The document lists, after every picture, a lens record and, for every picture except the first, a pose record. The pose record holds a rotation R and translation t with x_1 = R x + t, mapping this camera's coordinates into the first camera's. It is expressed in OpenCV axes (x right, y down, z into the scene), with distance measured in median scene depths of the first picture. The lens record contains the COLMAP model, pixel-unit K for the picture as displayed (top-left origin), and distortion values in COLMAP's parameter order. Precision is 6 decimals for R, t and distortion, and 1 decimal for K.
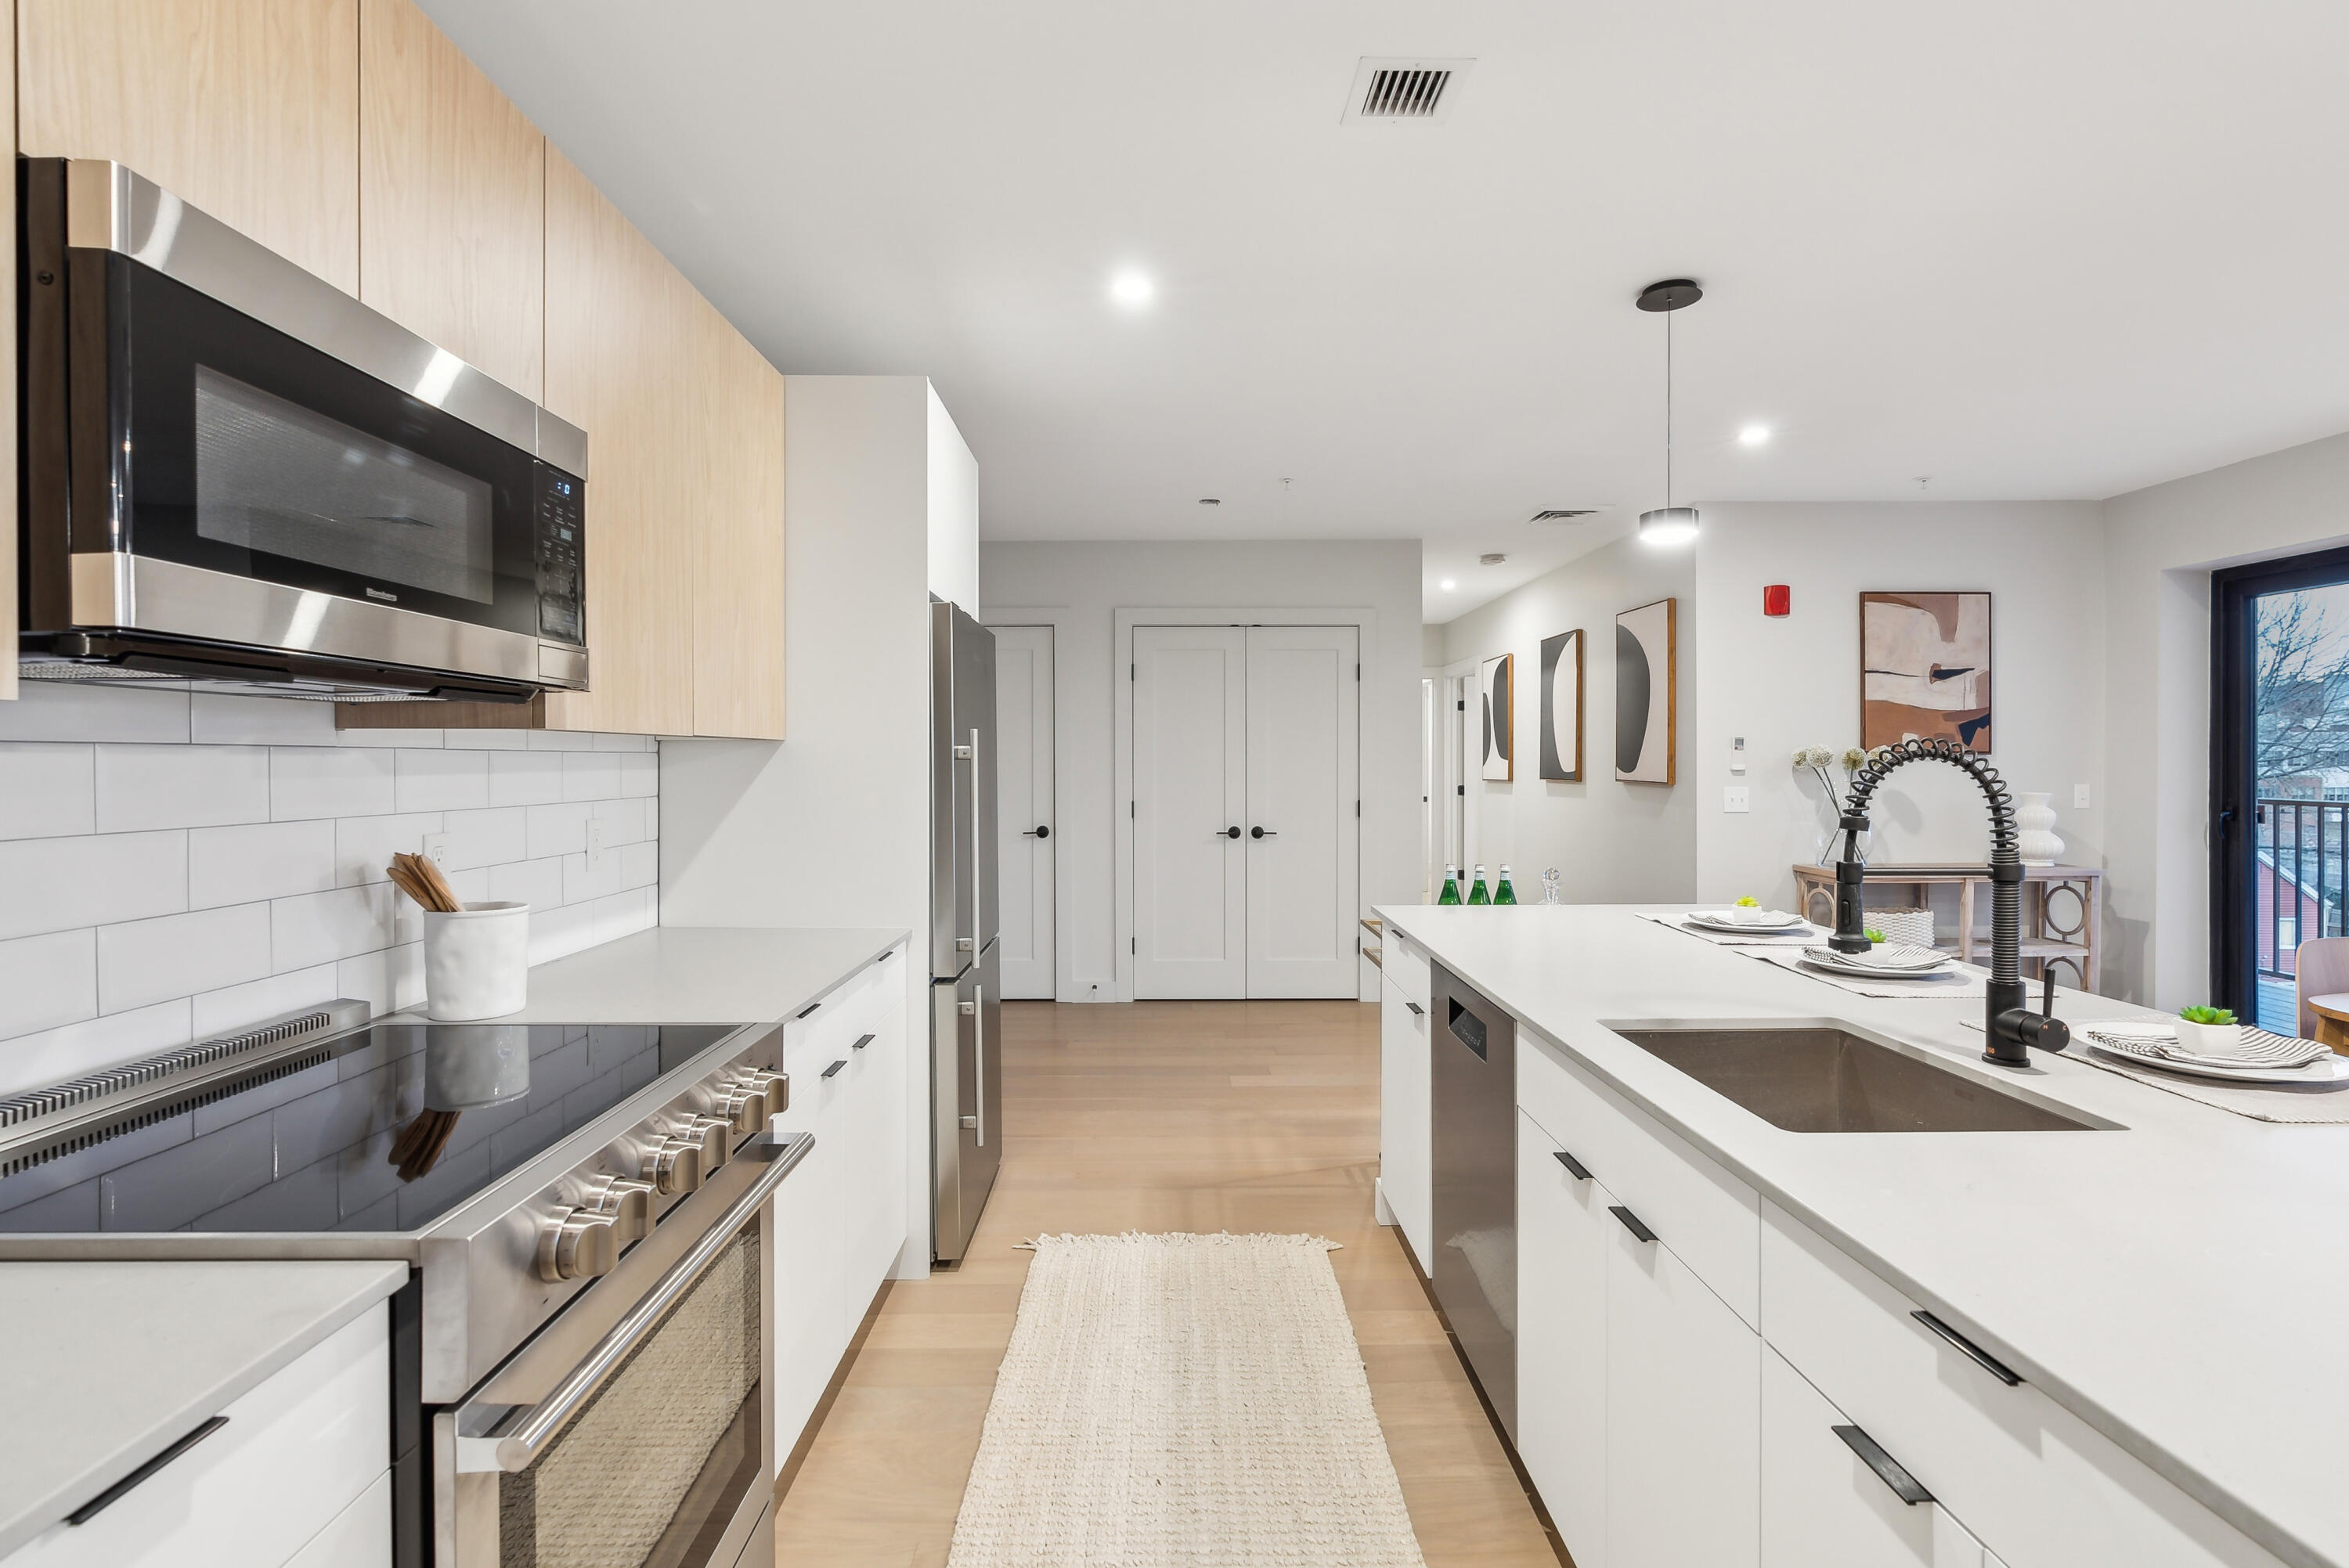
lens RADIAL K [[1087.0, 0, 1171.9], [0, 1087.0, 769.6], [0, 0, 1]] dist [-0.017277, 0.008458]
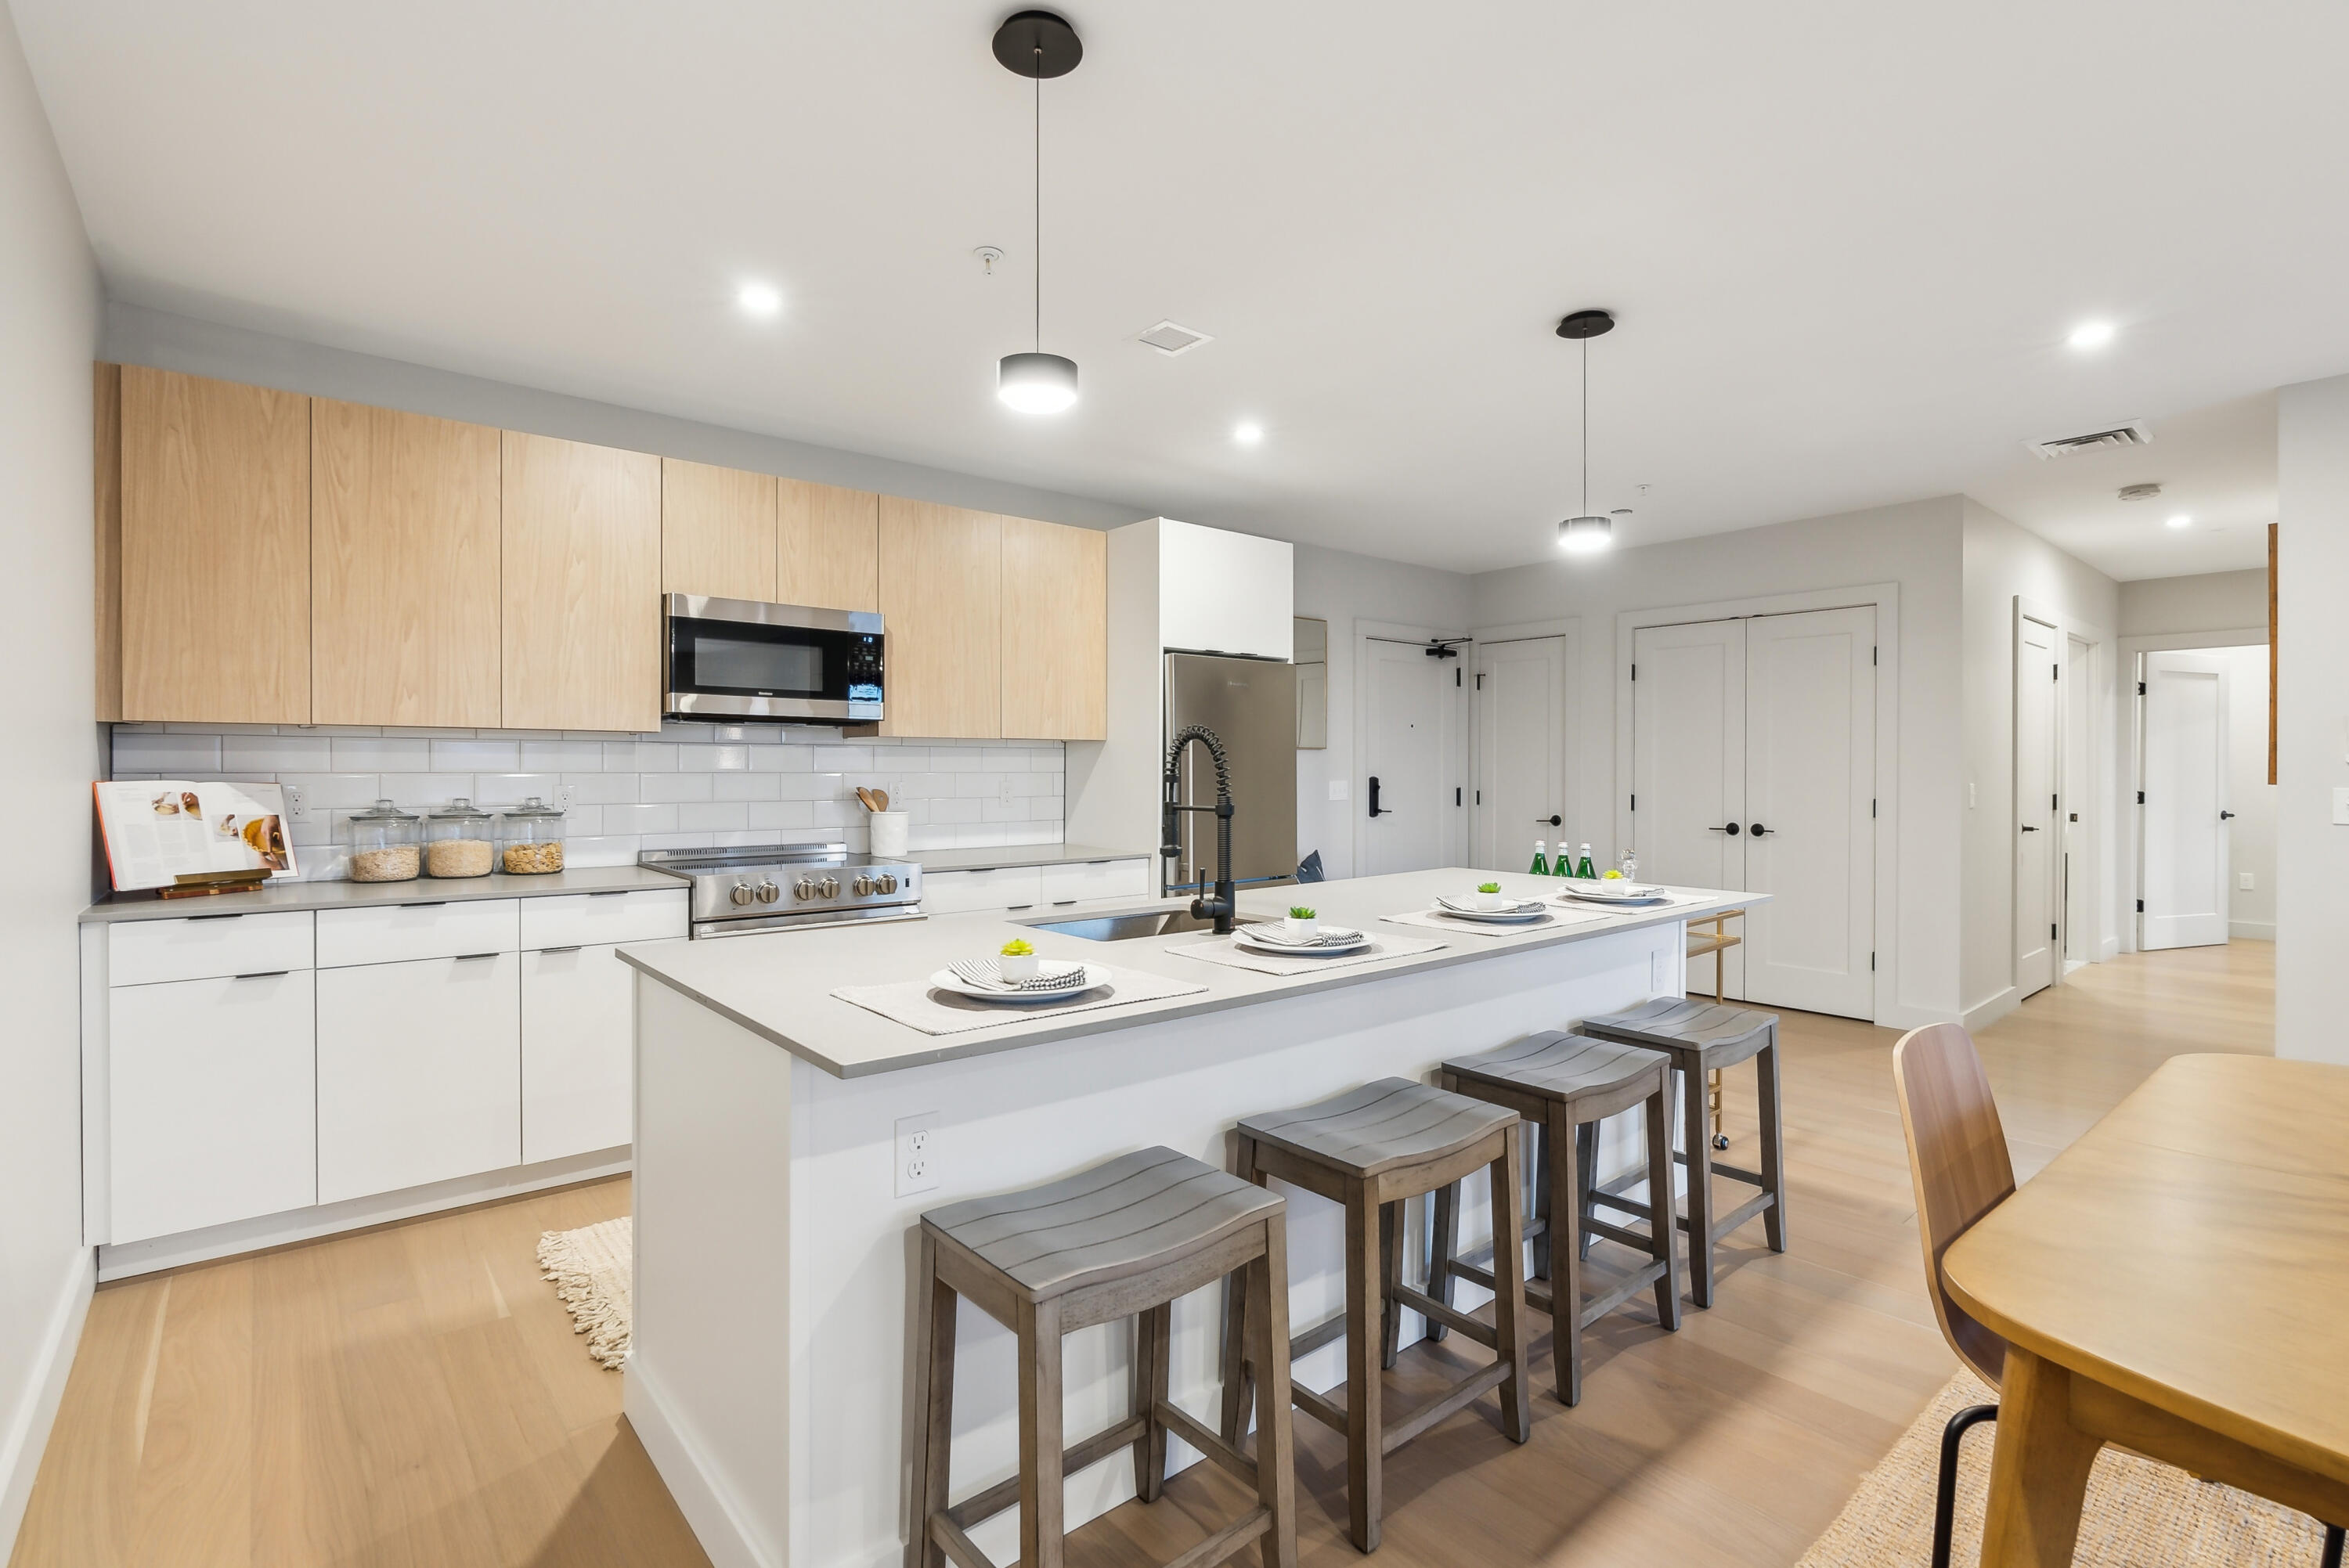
lens RADIAL K [[1087.0, 0, 1171.9], [0, 1087.0, 769.6], [0, 0, 1]] dist [-0.017277, 0.008458]
pose [[0.634439, 0.003694, -0.772964, 0.603244], [-0.007761, 0.999969, -0.001592, 0.012098], [0.772934, 0.007009, 0.634447, -0.014529]]
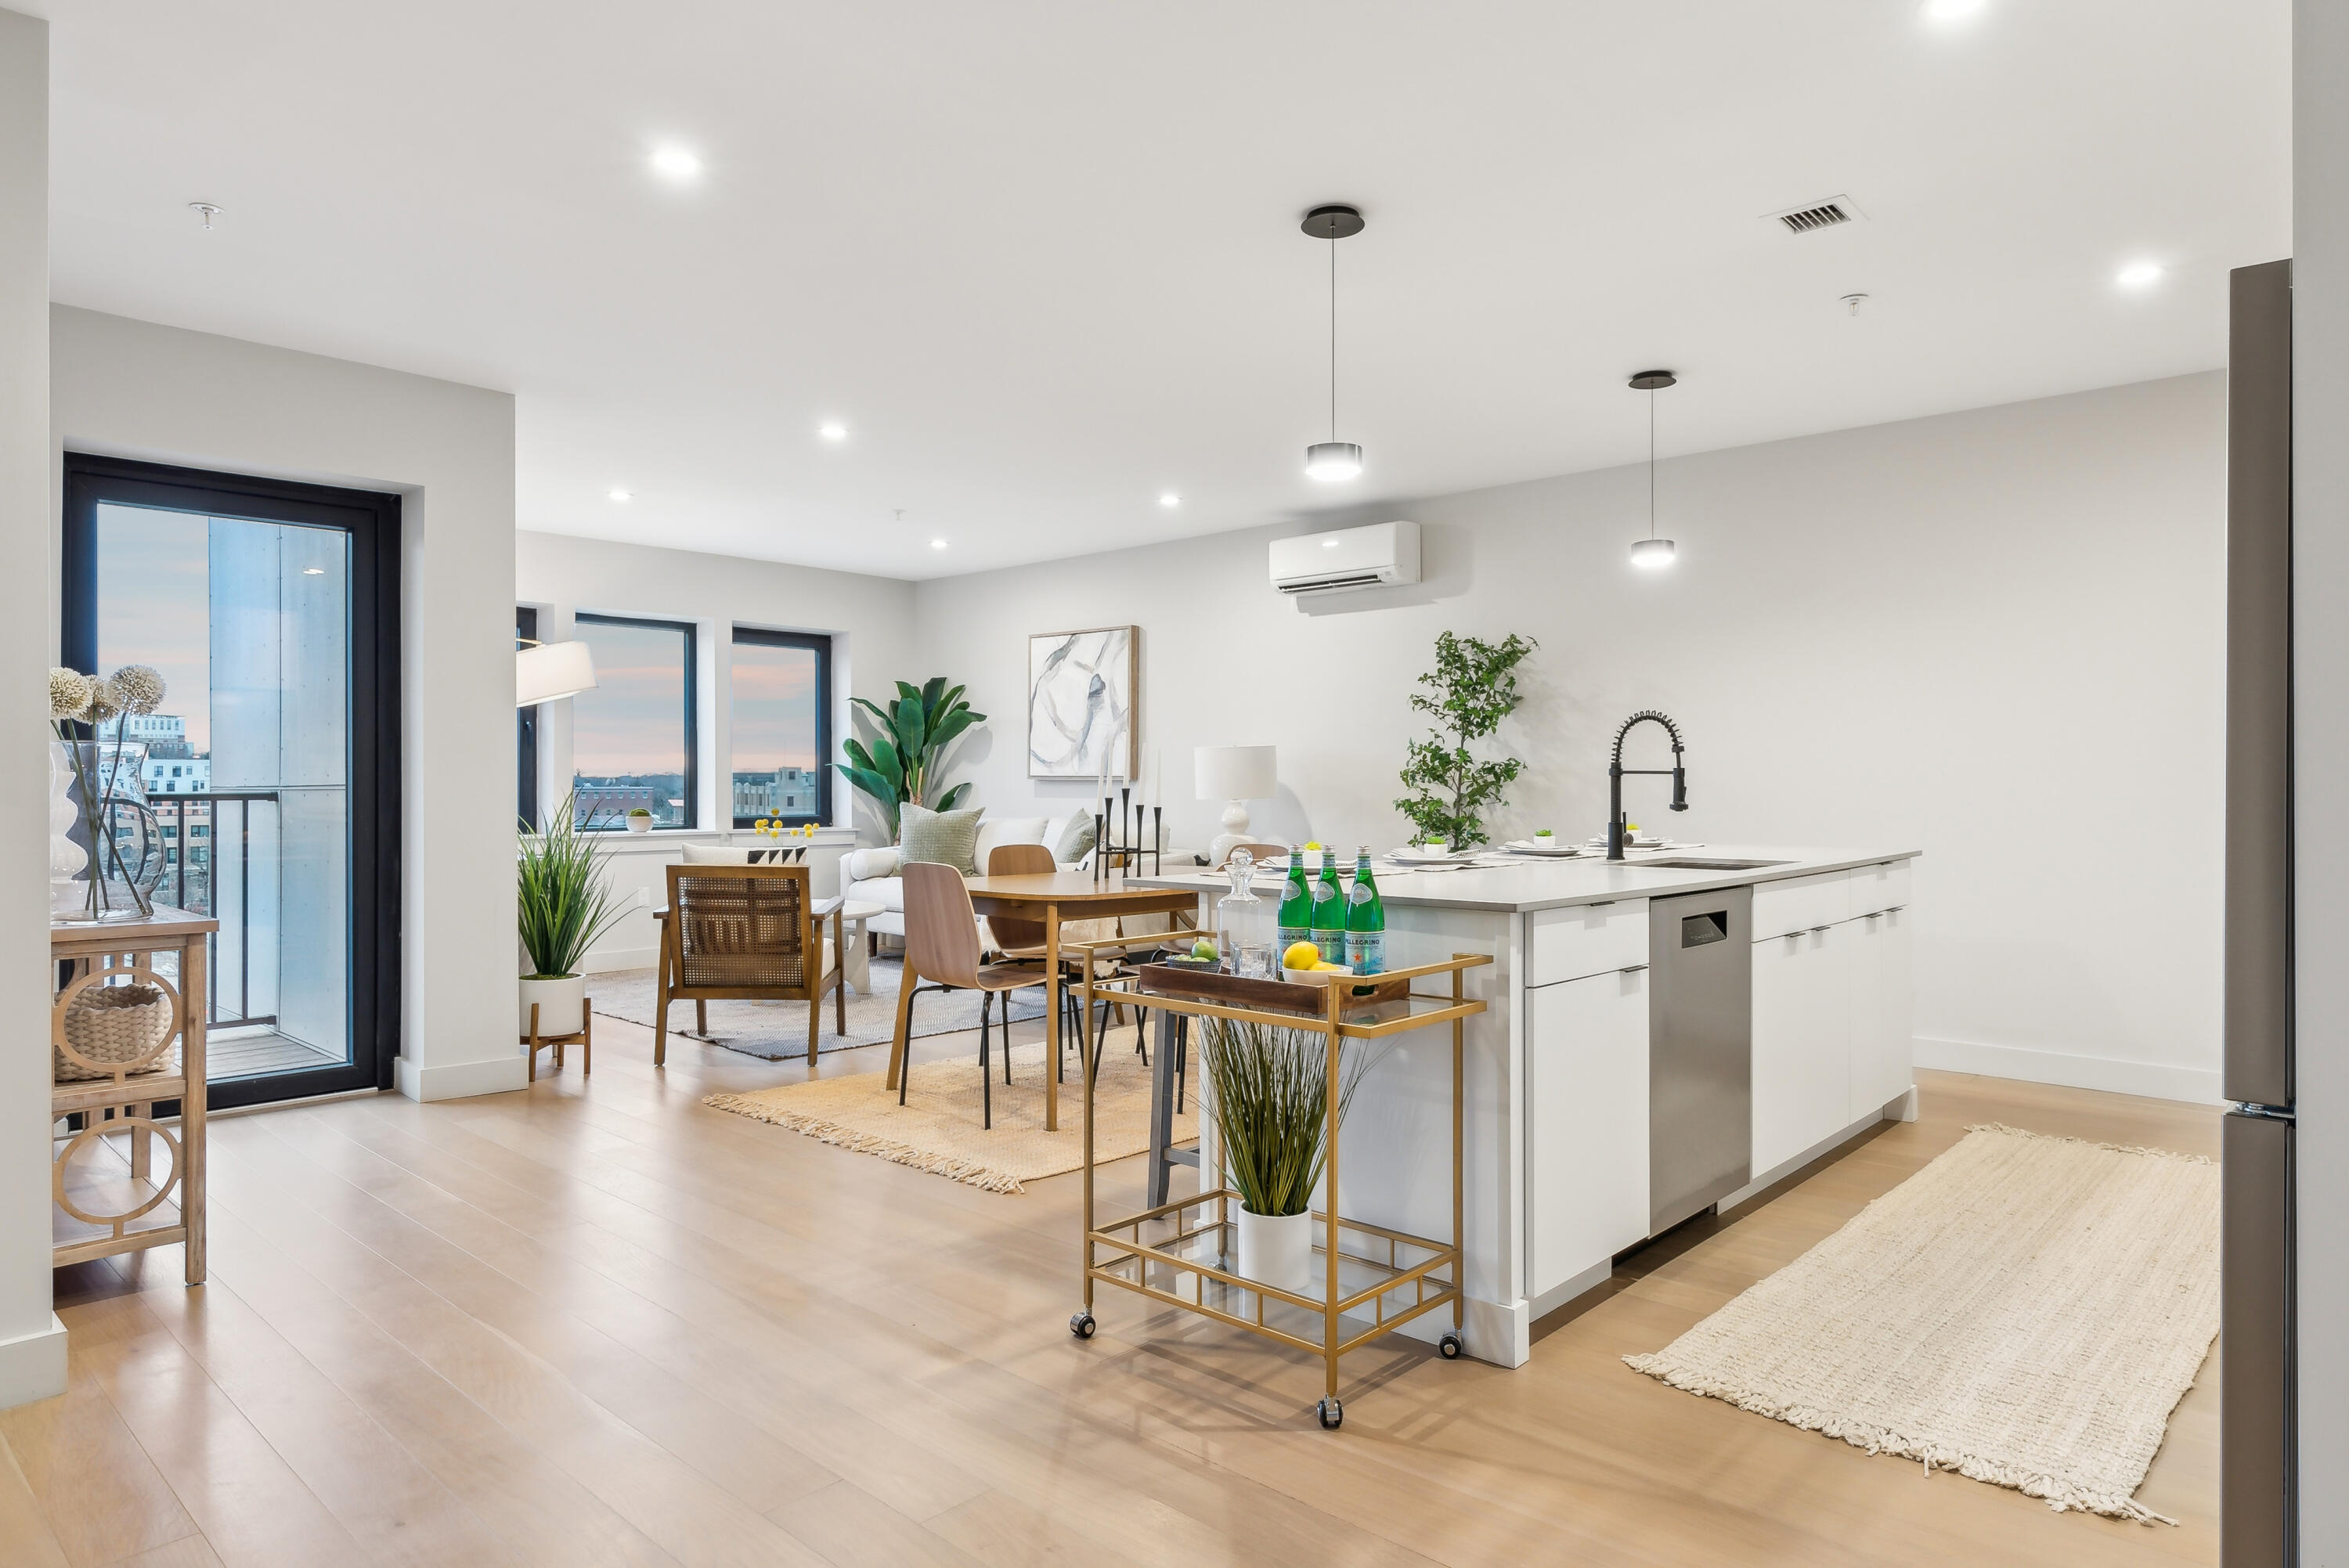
lens RADIAL K [[1390.9, 0, 1174.0], [0, 1390.9, 777.4], [0, 0, 1]] dist [0.002144, 0.000170]
pose [[-0.725056, 0.004649, 0.688674, -0.163143], [0.007043, 0.999975, 0.000664, 0.029958], [-0.688654, 0.005332, -0.725071, 1.140557]]
